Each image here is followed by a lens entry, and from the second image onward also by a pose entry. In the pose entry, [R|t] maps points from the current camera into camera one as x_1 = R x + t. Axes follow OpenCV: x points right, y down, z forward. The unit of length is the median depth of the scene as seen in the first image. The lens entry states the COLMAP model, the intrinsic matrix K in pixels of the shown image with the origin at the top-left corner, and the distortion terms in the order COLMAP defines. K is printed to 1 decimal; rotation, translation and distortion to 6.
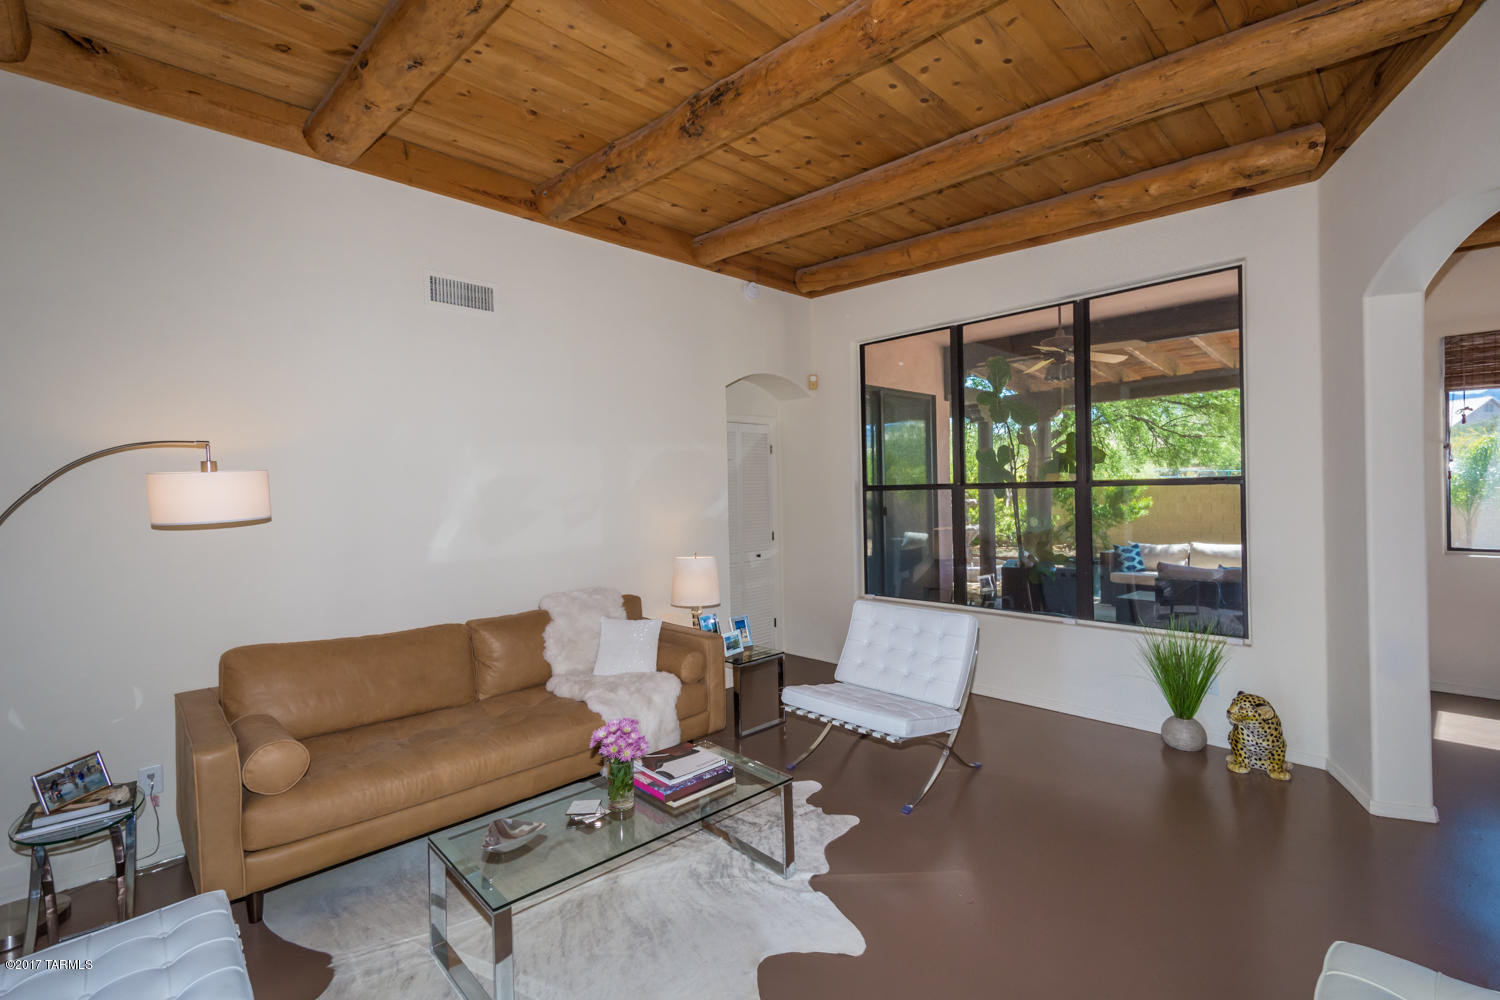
lens RADIAL K [[660.2, 0, 753.5], [0, 660.2, 497.1], [0, 0, 1]] dist [0.017394, -0.006302]
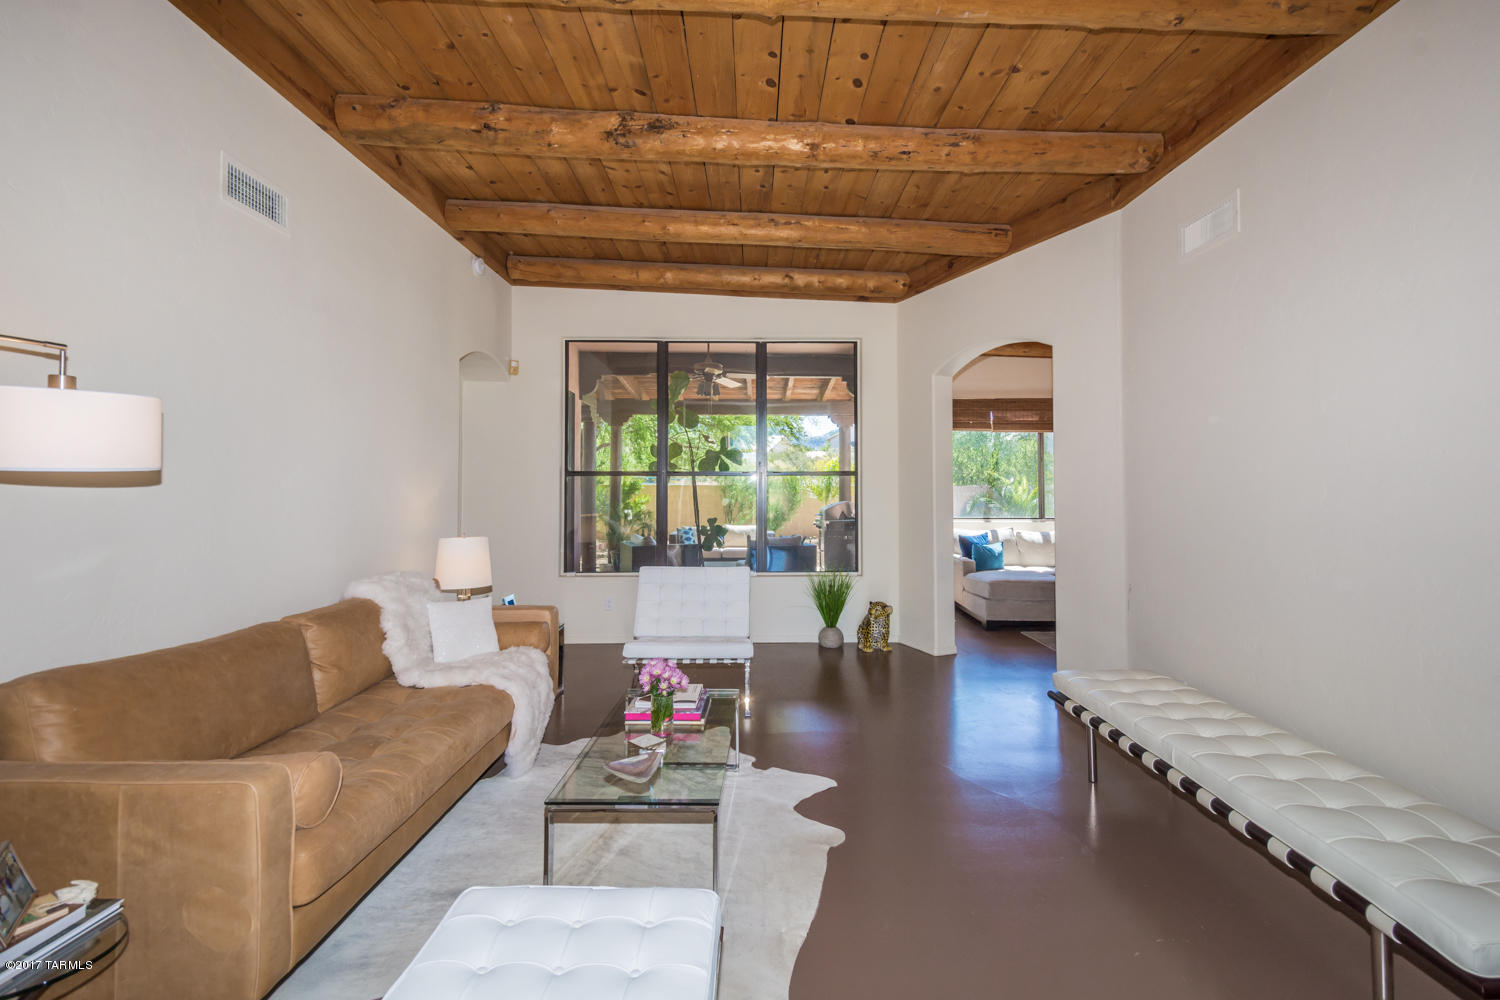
lens RADIAL K [[660.2, 0, 736.3], [0, 660.2, 466.5], [0, 0, 1]] dist [0.017394, -0.006302]
pose [[0.709121, 0.043582, 0.703738, -0.589435], [-0.008511, 0.998544, -0.053263, 0.046271], [-0.705035, 0.031780, 0.708460, 0.069951]]
